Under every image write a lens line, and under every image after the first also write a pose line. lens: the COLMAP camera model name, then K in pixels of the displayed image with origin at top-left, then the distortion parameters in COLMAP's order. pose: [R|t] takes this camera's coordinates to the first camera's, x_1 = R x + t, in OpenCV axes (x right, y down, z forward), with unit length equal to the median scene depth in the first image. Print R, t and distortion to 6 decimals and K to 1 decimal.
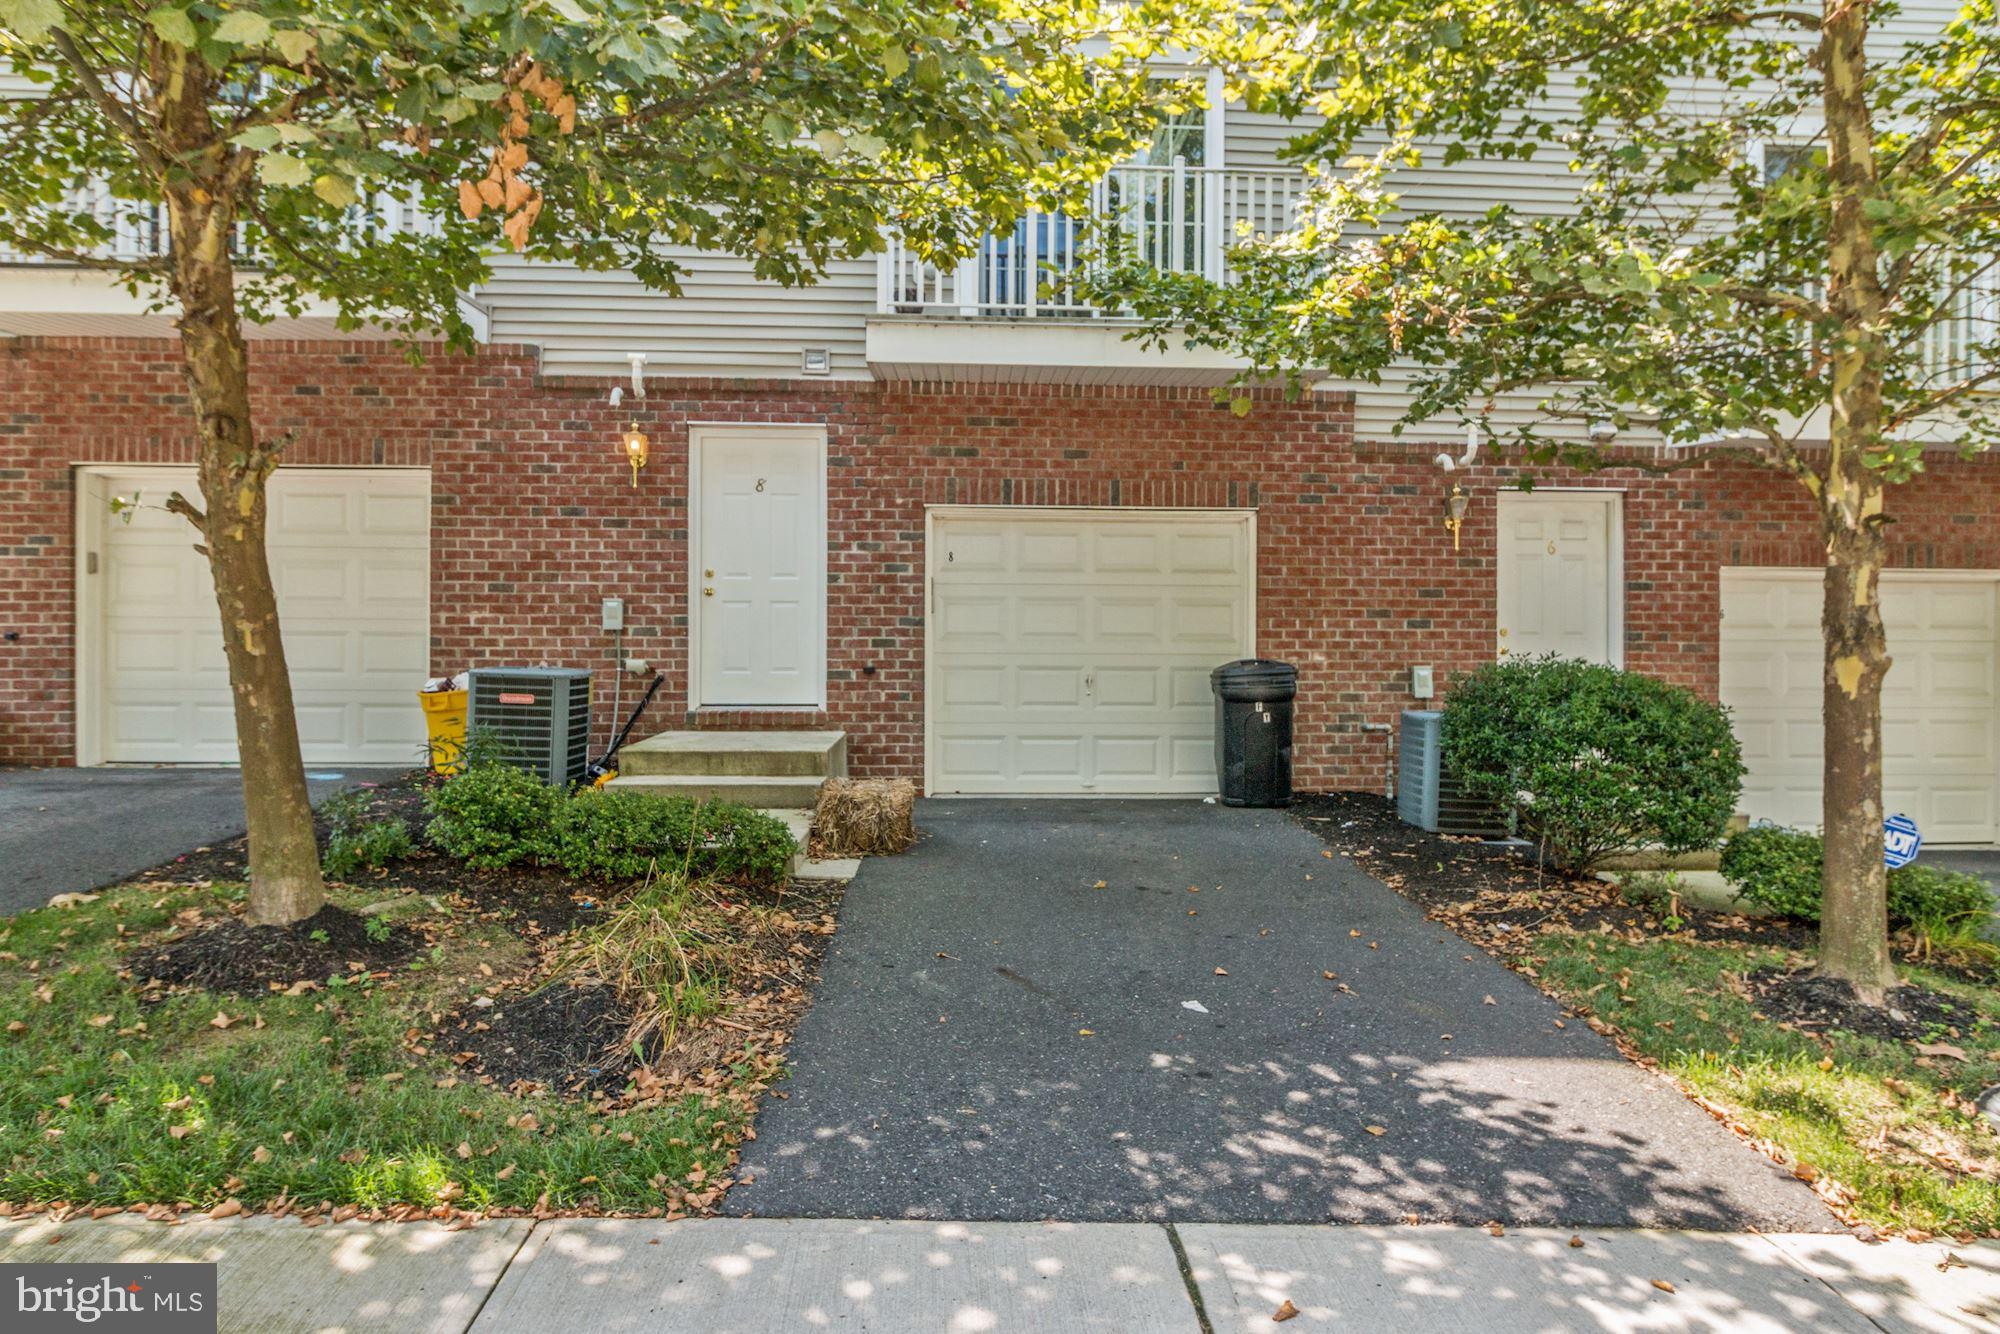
lens RADIAL K [[1202.5, 0, 1001.9], [0, 1202.5, 628.0], [0, 0, 1]] dist [-0.002045, -0.001228]
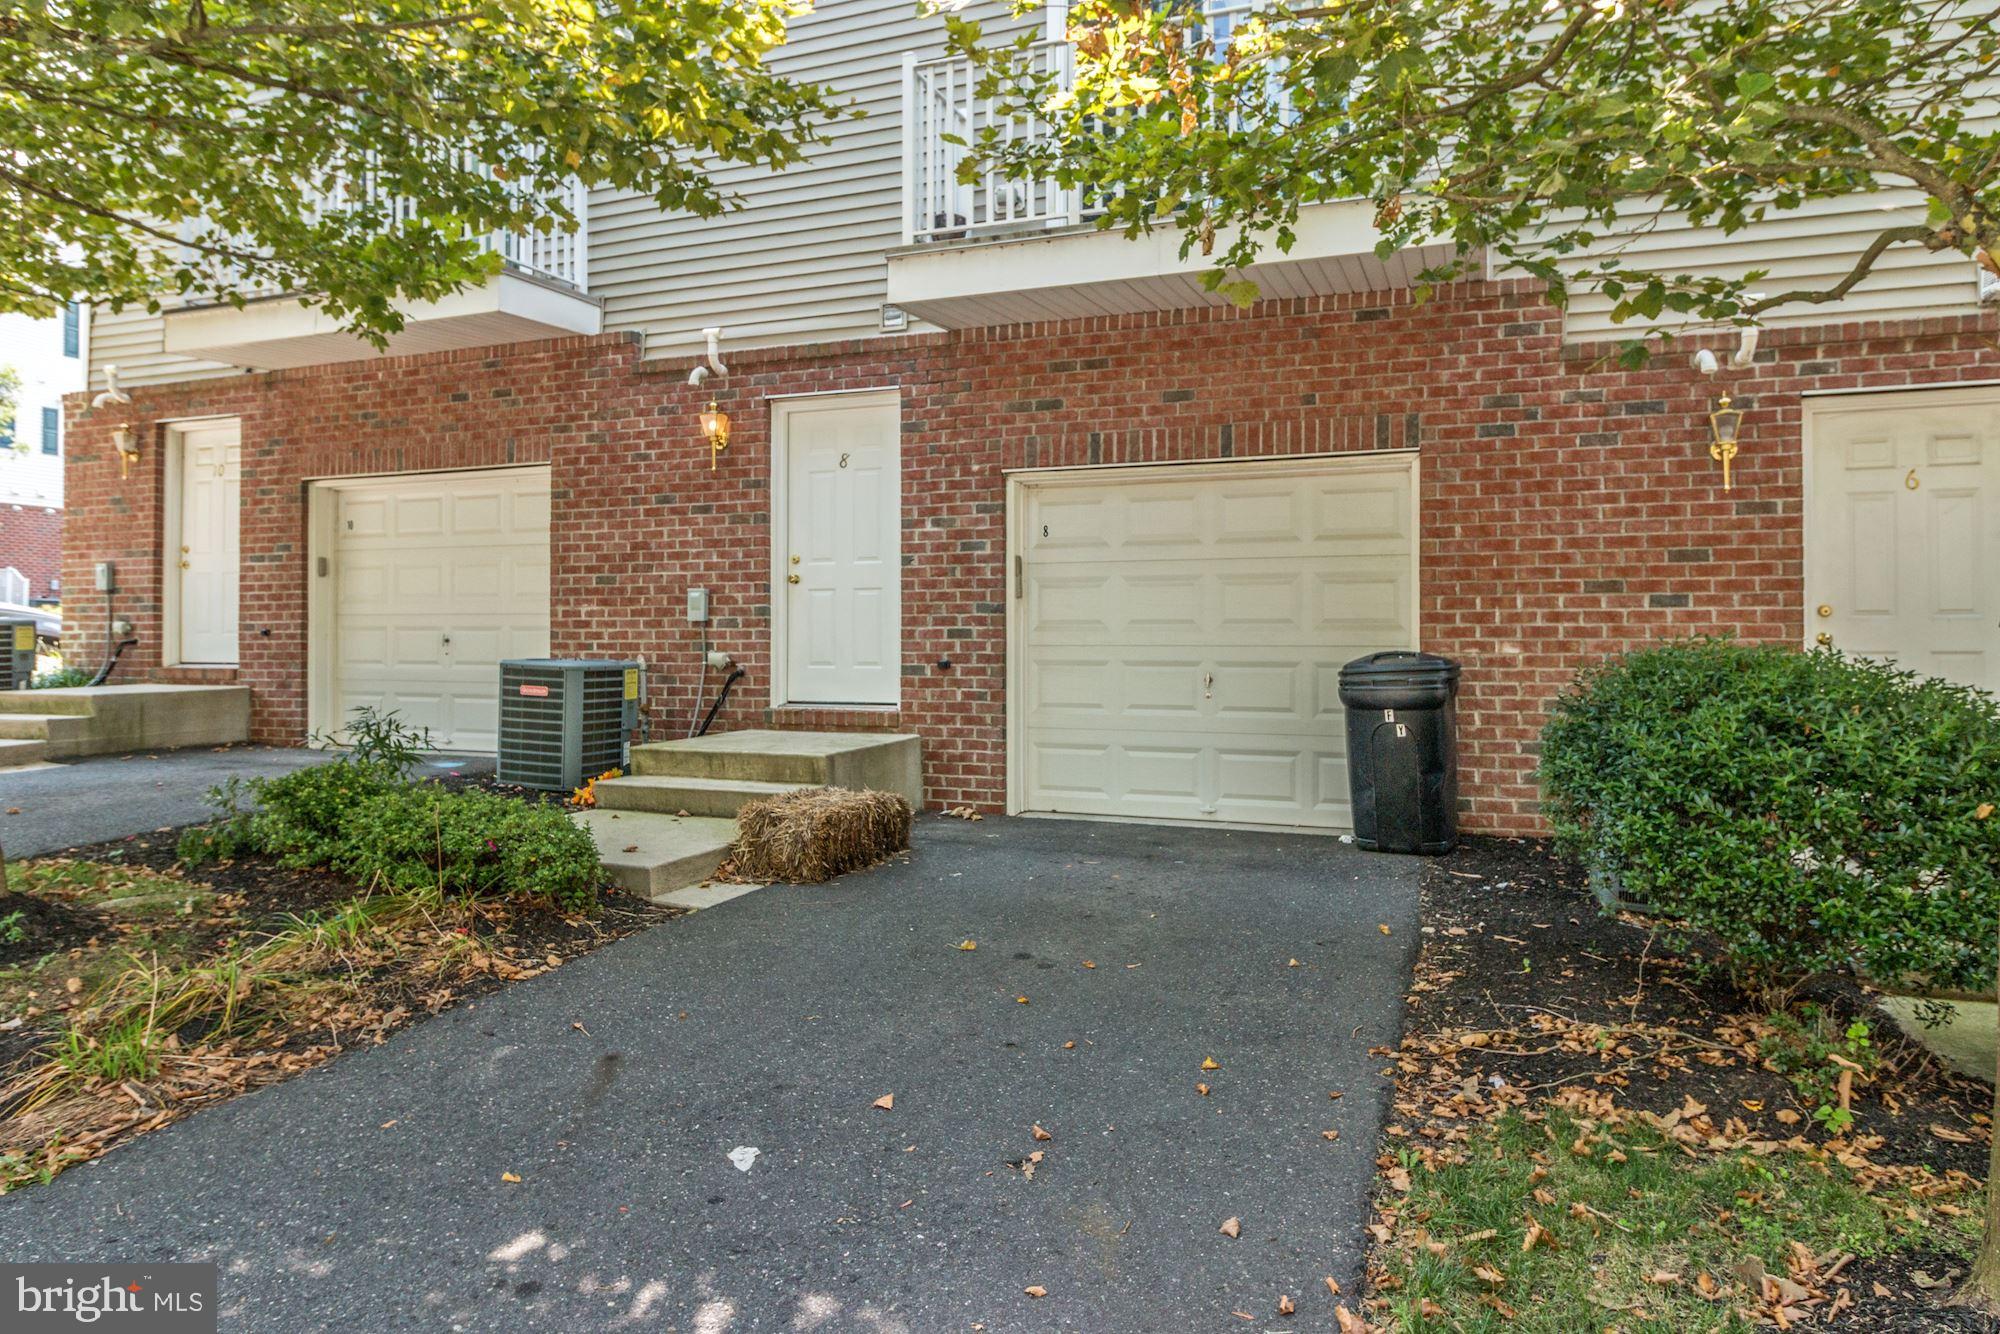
lens RADIAL K [[1202.5, 0, 1001.9], [0, 1202.5, 628.0], [0, 0, 1]] dist [-0.002045, -0.001228]
pose [[0.918017, -0.008718, -0.396446, 0.271642], [0.006793, 0.999957, -0.006261, 0.014226], [0.396484, 0.003055, 0.918037, 0.220033]]
